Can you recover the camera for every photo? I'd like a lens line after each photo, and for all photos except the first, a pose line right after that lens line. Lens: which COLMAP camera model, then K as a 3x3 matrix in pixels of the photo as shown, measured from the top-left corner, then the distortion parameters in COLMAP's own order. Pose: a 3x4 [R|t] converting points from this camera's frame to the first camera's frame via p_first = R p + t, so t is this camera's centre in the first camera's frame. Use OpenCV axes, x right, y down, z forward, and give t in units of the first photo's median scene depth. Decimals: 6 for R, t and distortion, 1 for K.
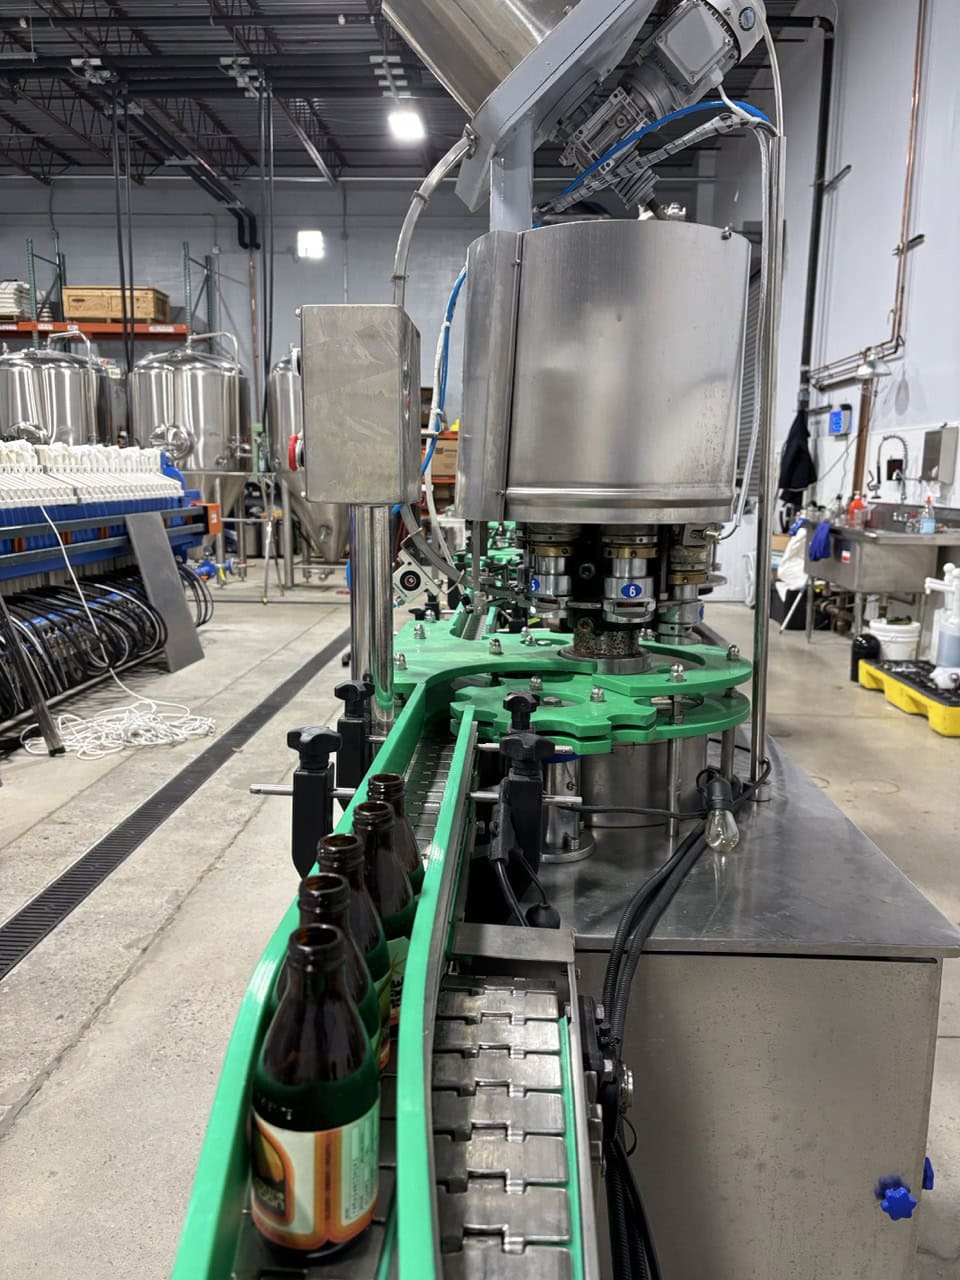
lens RADIAL K [[974.1, 0, 476.9], [0, 974.1, 633.4], [0, 0, 1]] dist [0.055343, -0.006269]
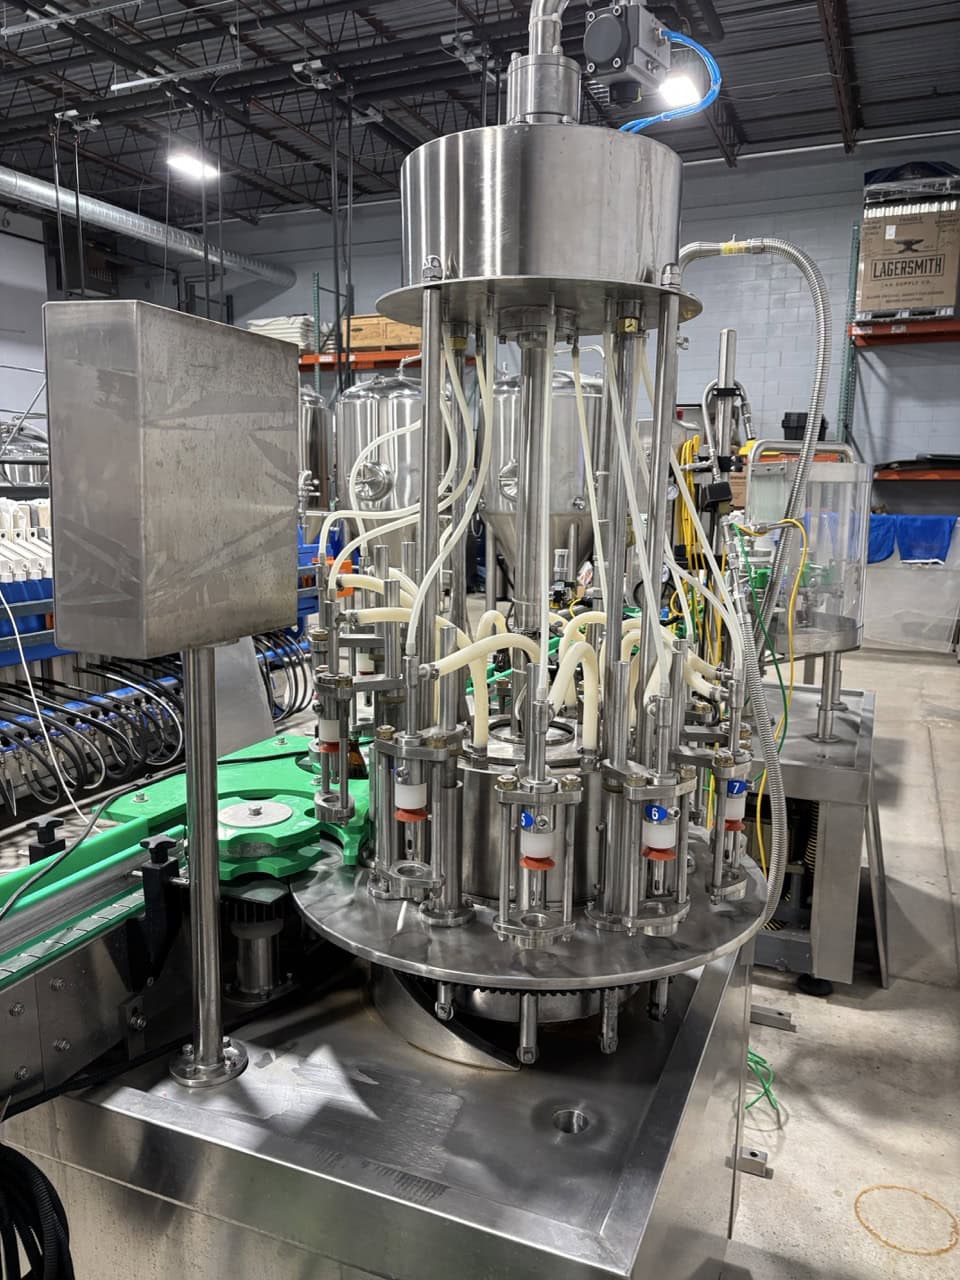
lens RADIAL K [[974.1, 0, 484.5], [0, 974.1, 646.9], [0, 0, 1]] dist [0.055343, -0.006269]
pose [[0.944363, 0.050778, -0.324962, 0.081559], [-0.052342, 0.998621, 0.003935, -0.049474], [0.324714, 0.013293, 0.945719, 0.188076]]
